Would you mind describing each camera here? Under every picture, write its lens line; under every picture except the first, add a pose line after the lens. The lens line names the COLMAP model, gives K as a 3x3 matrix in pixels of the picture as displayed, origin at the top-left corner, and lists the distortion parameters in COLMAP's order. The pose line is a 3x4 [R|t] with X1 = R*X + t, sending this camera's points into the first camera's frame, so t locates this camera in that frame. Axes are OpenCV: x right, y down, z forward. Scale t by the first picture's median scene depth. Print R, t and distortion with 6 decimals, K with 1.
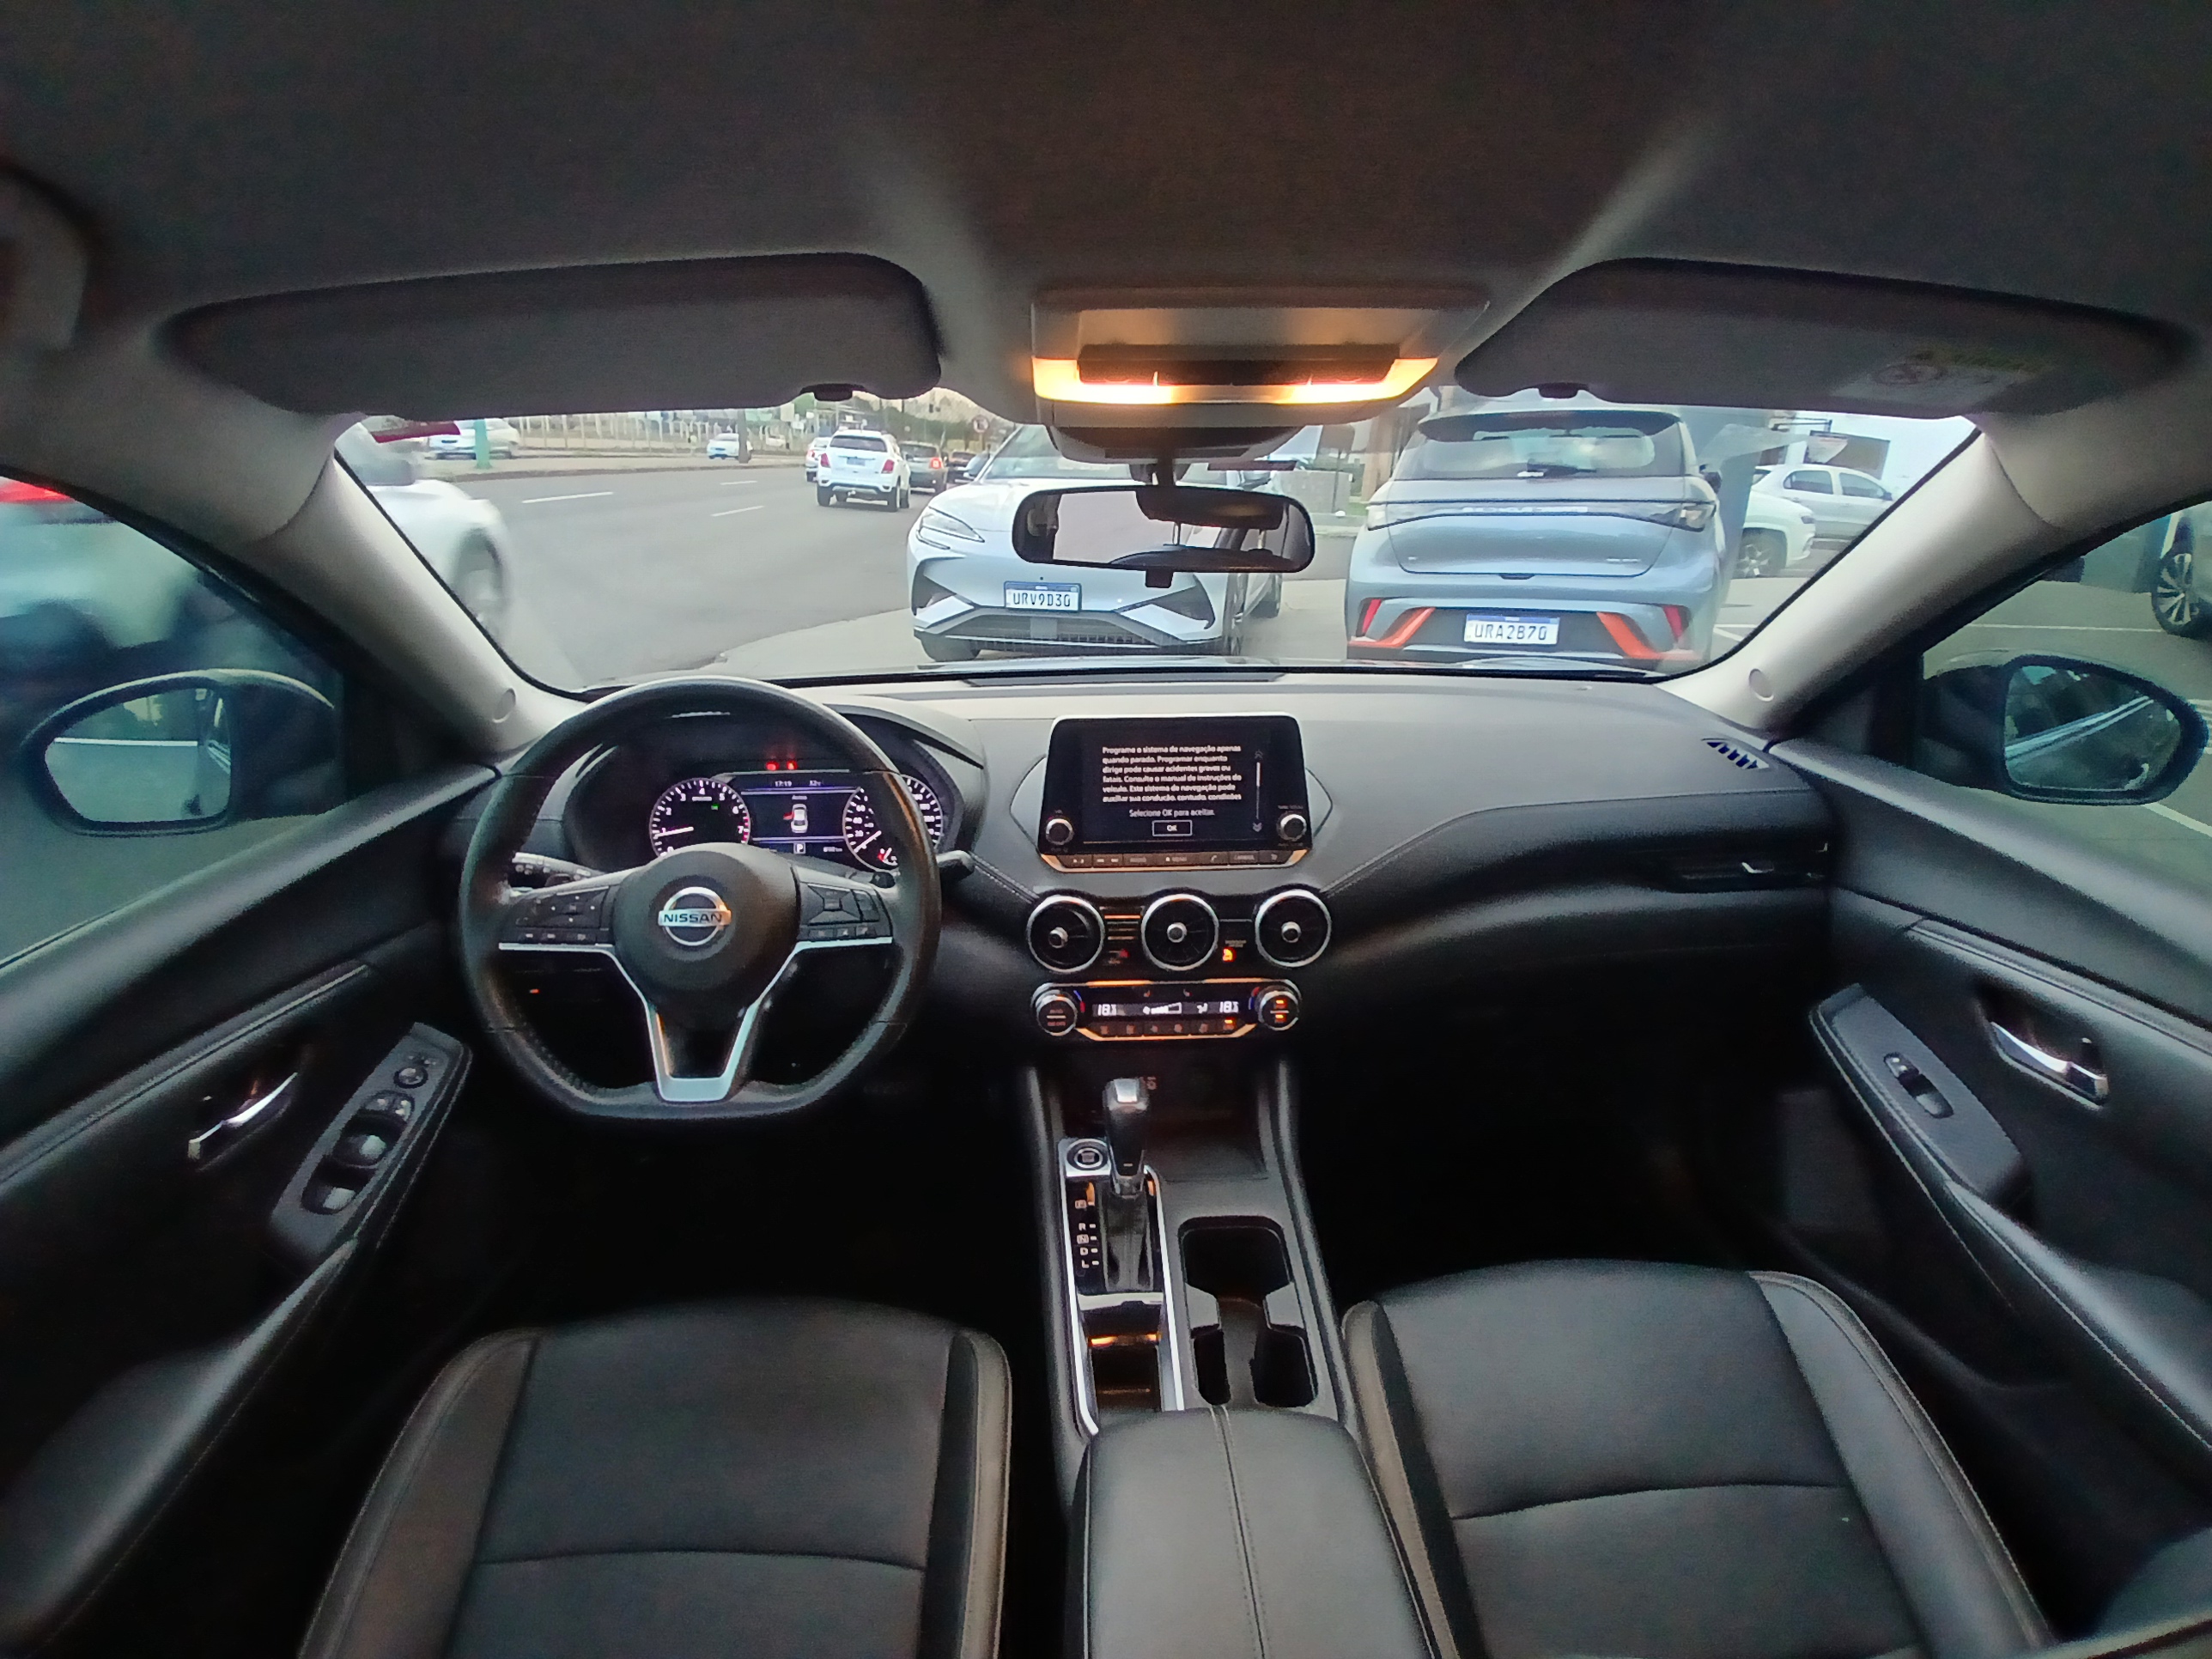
lens RADIAL K [[1102.3, 0, 1101.0], [0, 1102.3, 840.9], [0, 0, 1]] dist [-0.024440, -0.011360]
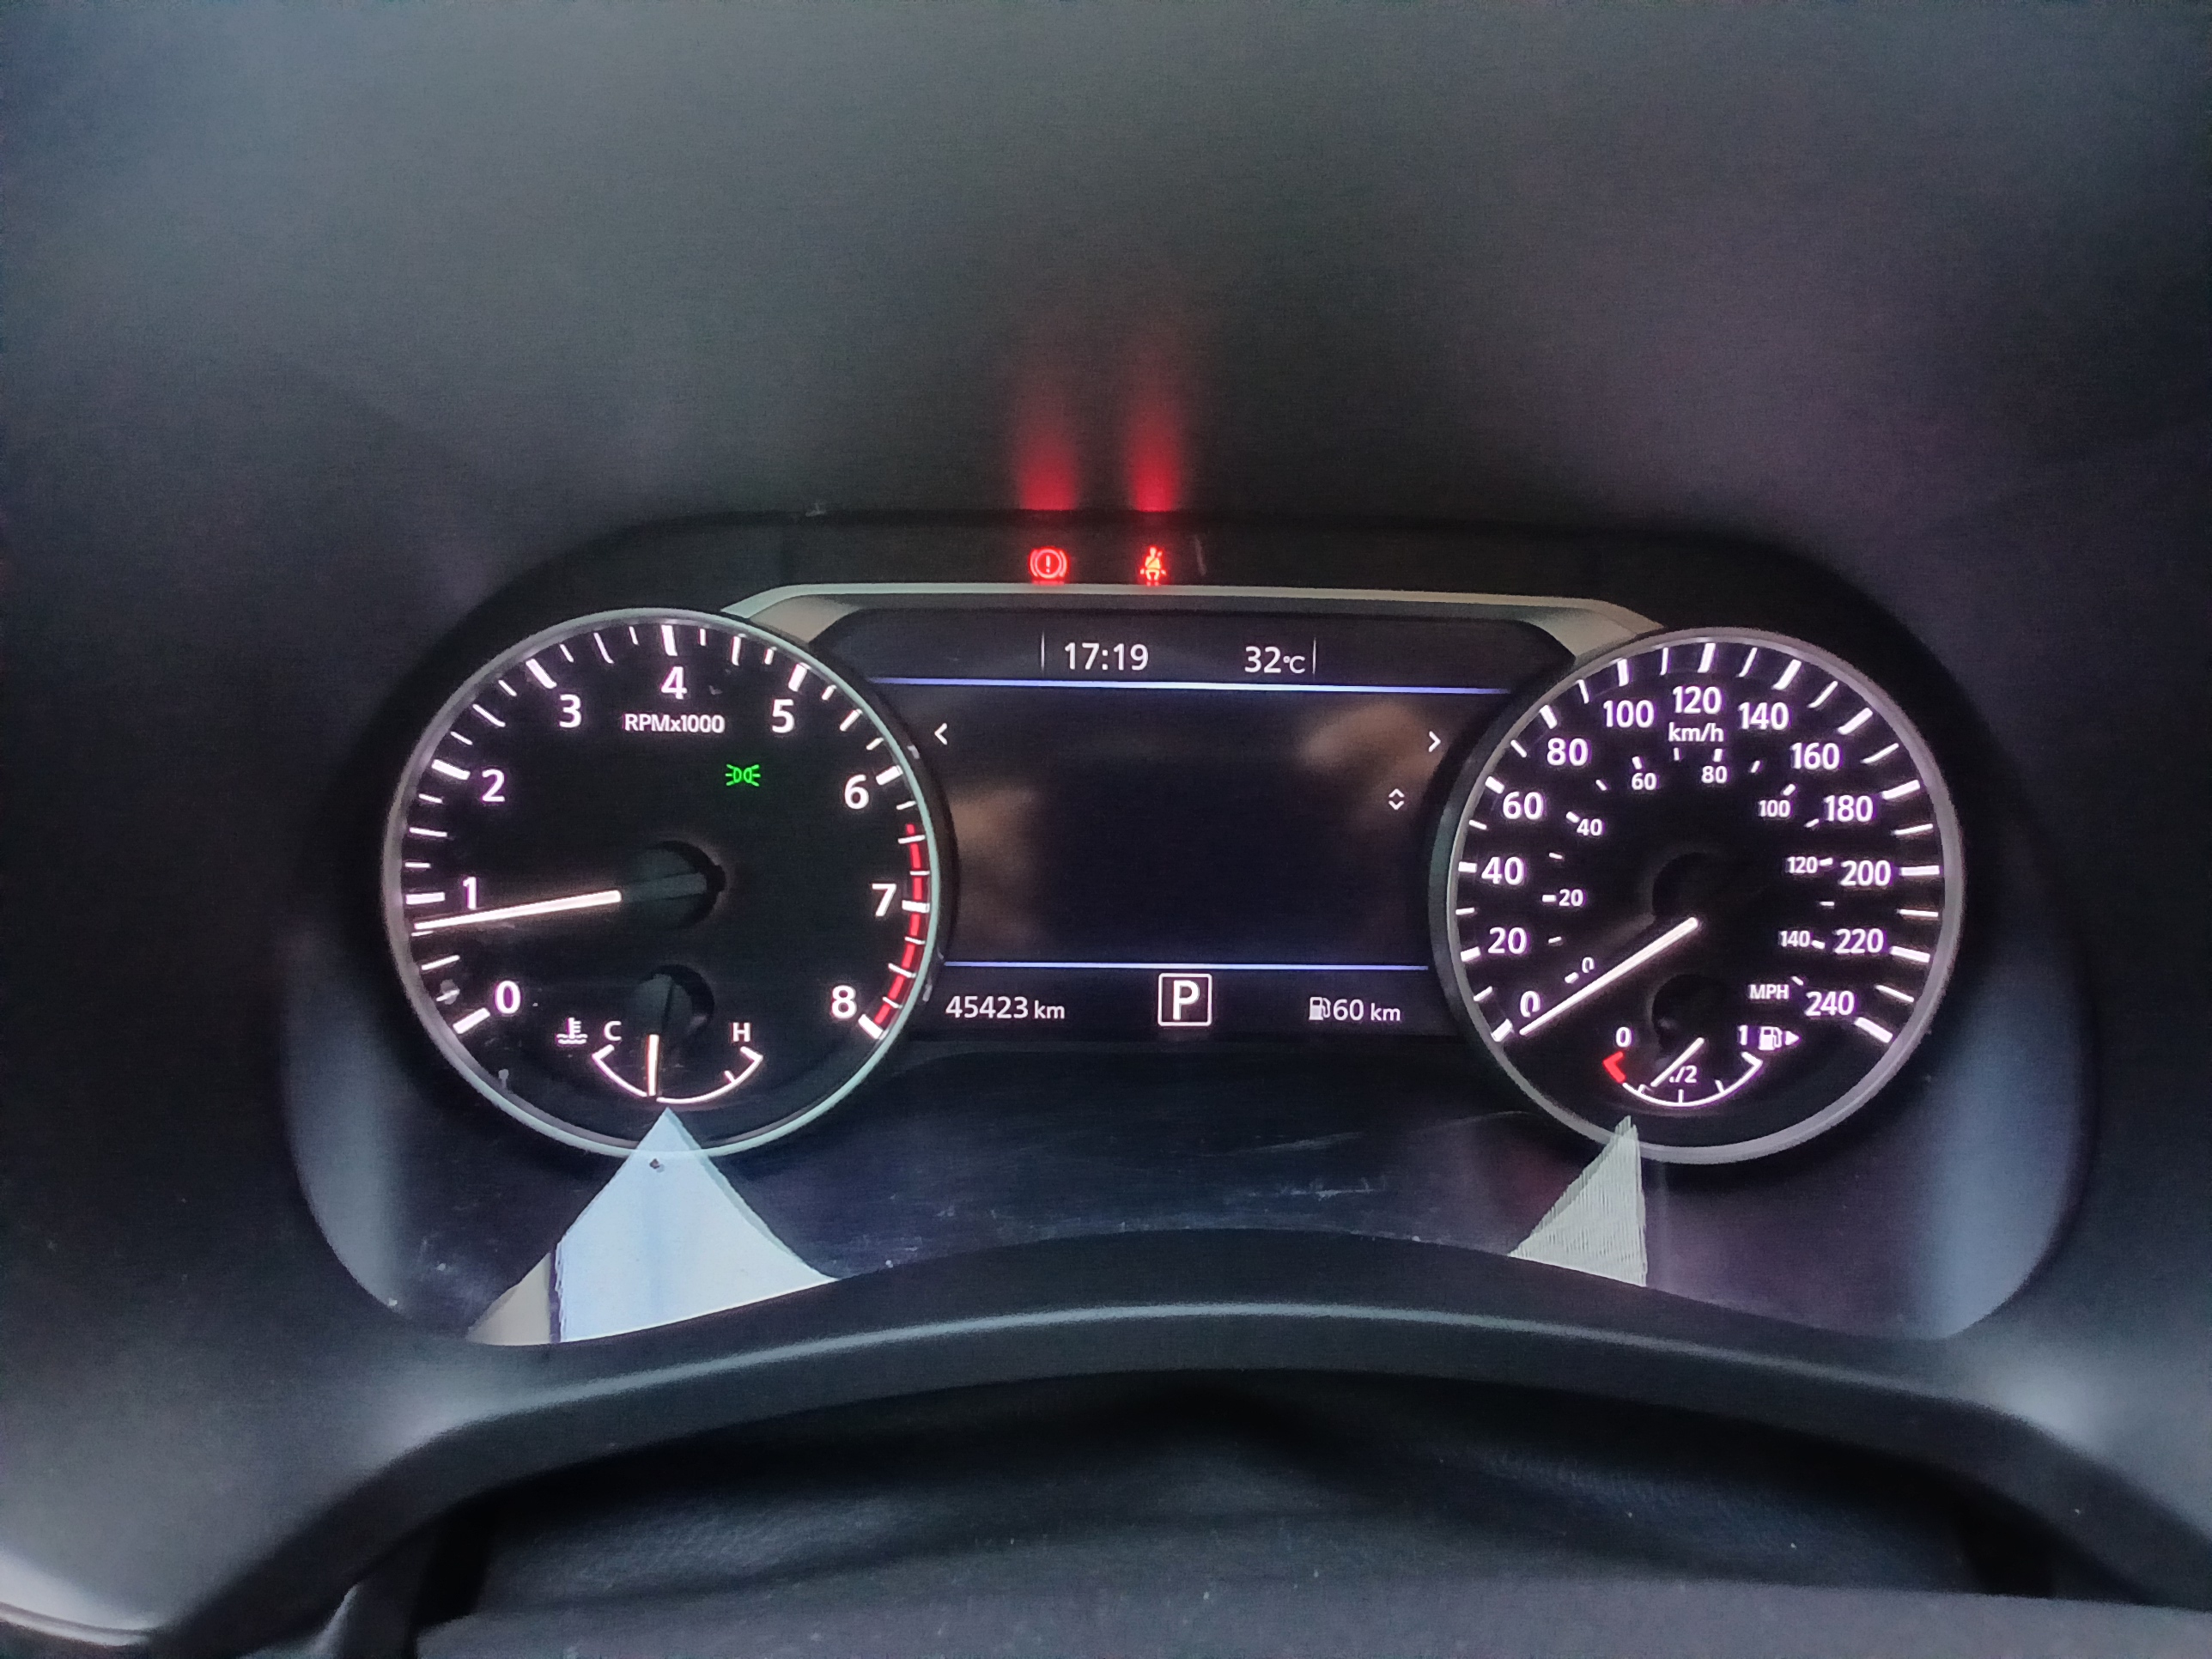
lens RADIAL K [[1102.3, 0, 1109.7], [0, 1102.3, 837.2], [0, 0, 1]] dist [-0.024440, -0.011360]
pose [[0.998909, 0.044635, -0.013699, -0.325668], [-0.042211, 0.988729, 0.143640, -0.055111], [0.019956, -0.142905, 0.989535, 0.925812]]
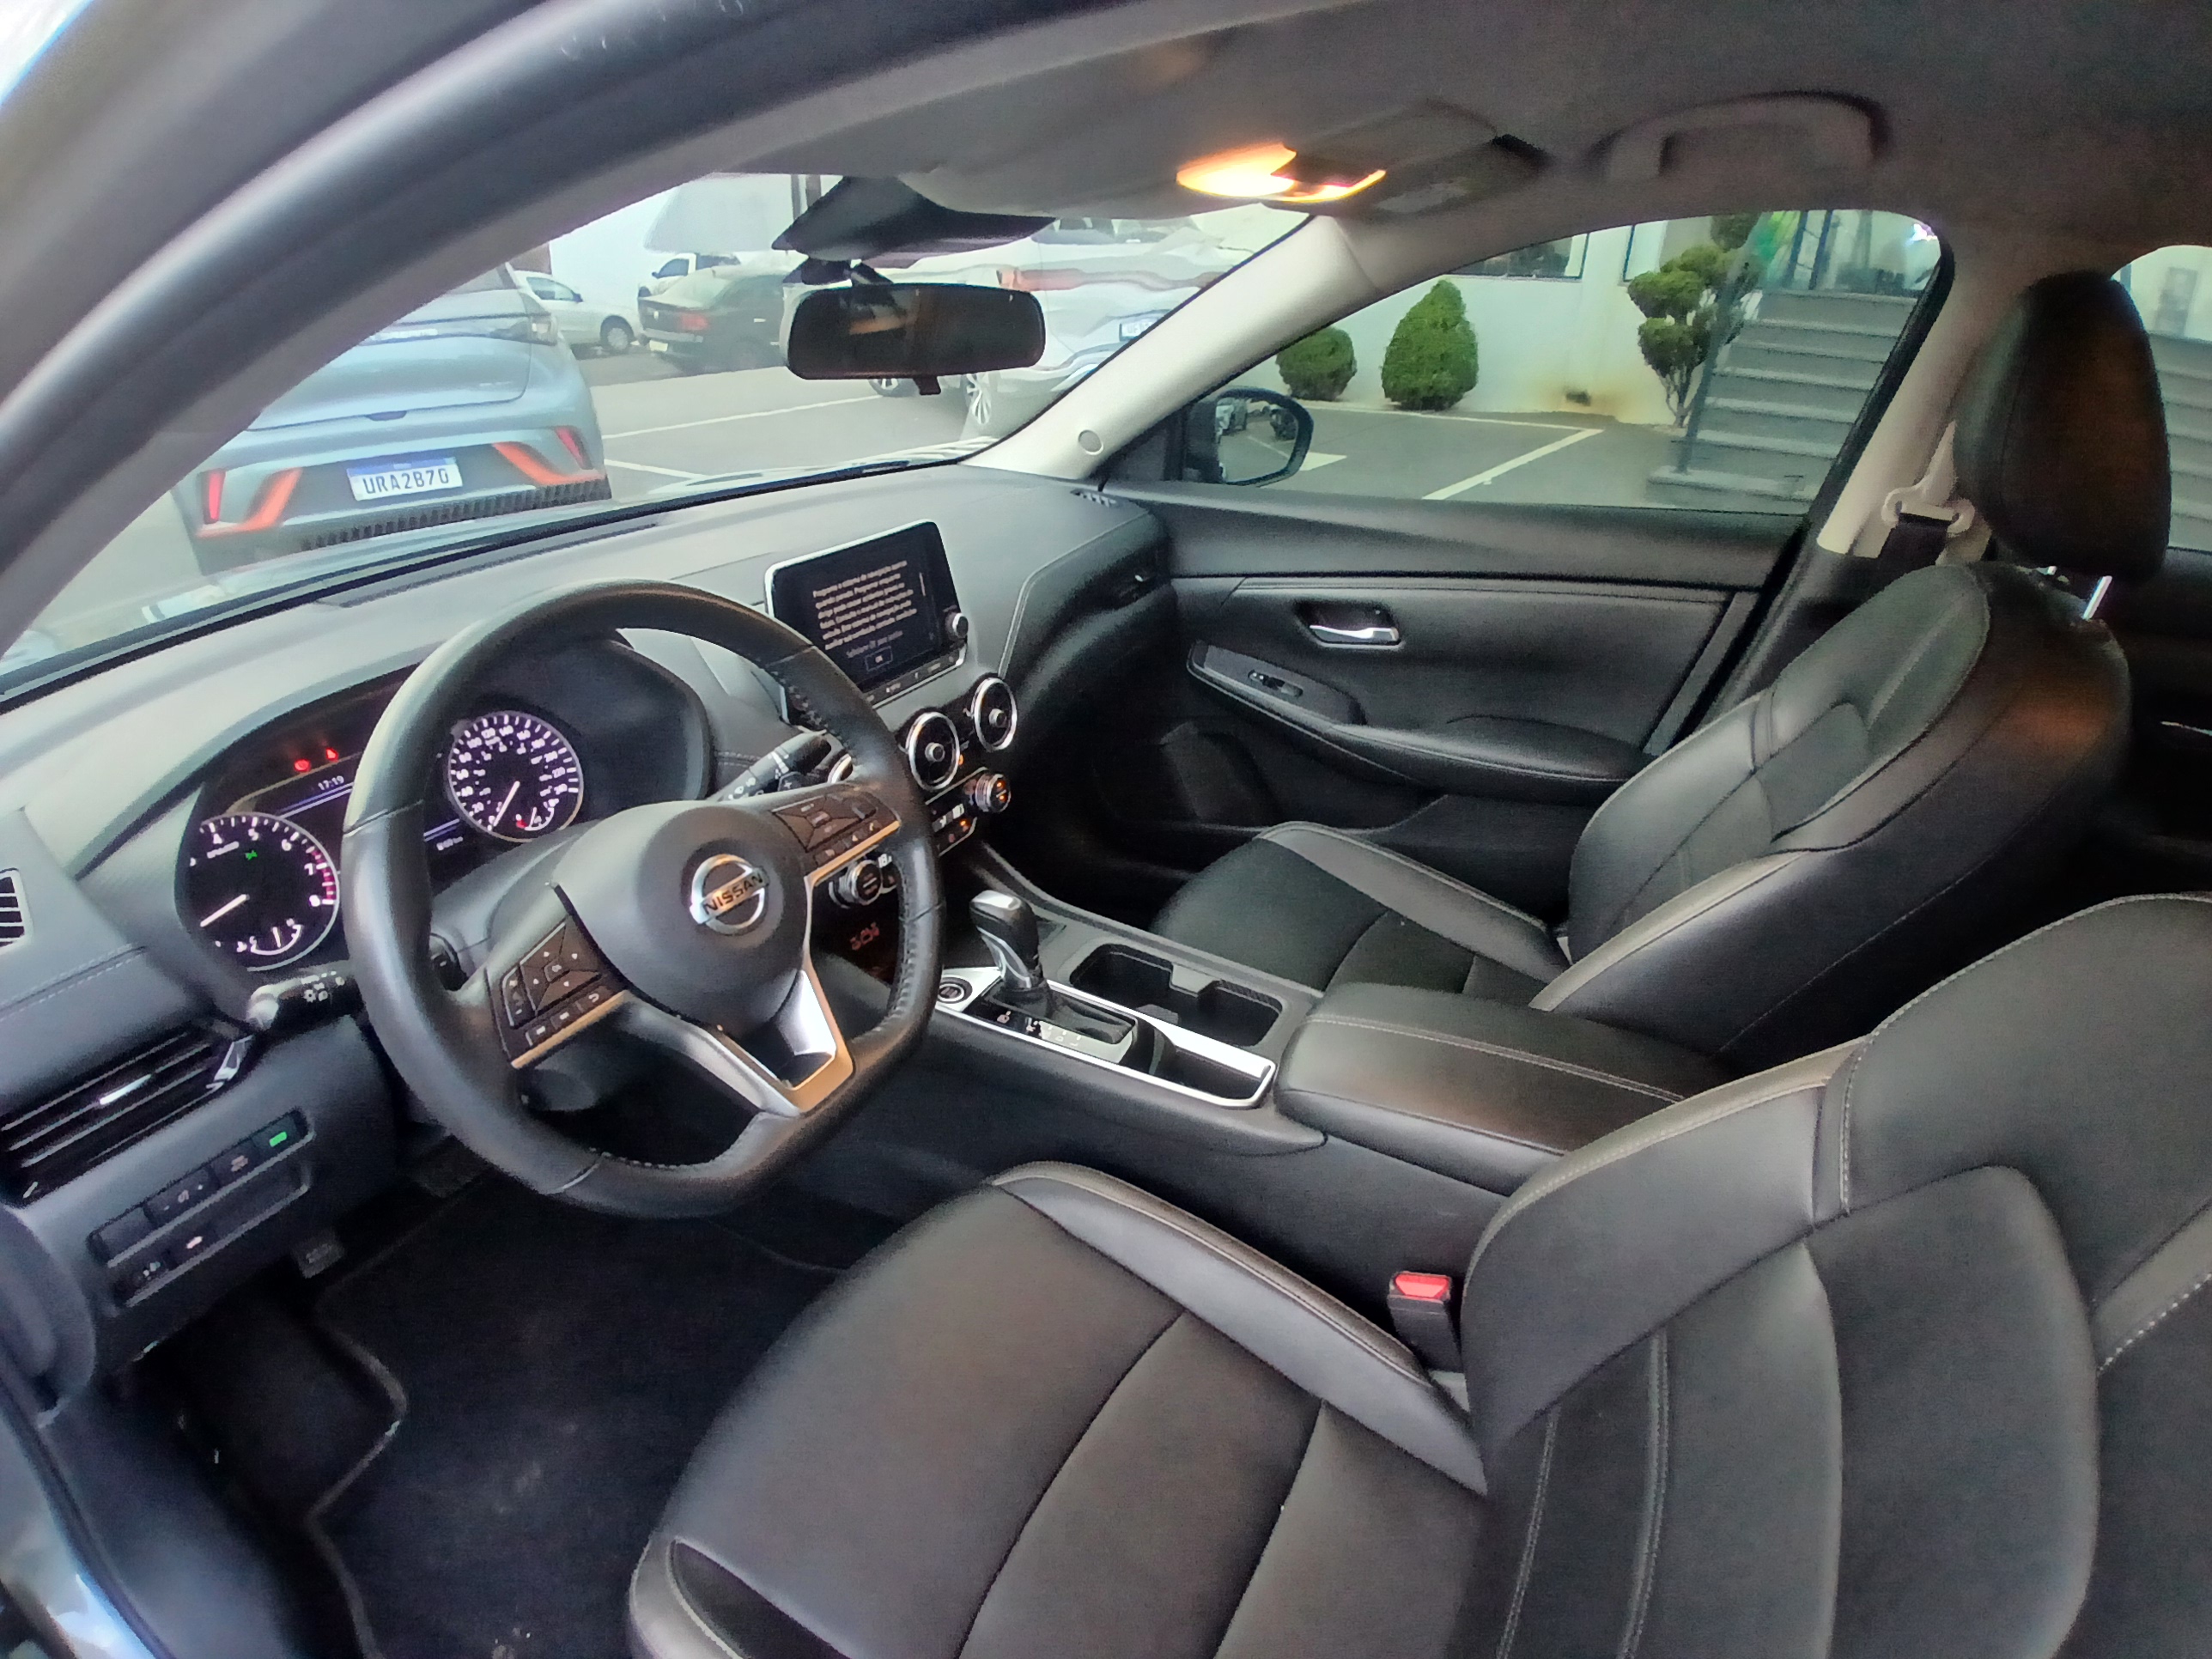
lens RADIAL K [[1102.3, 0, 1112.7], [0, 1102.3, 850.0], [0, 0, 1]] dist [-0.024440, -0.011360]
pose [[0.518820, -0.402527, 0.754187, -0.634937], [0.282042, 0.913410, 0.293486, -0.084835], [-0.807018, 0.060446, 0.587425, 0.269153]]
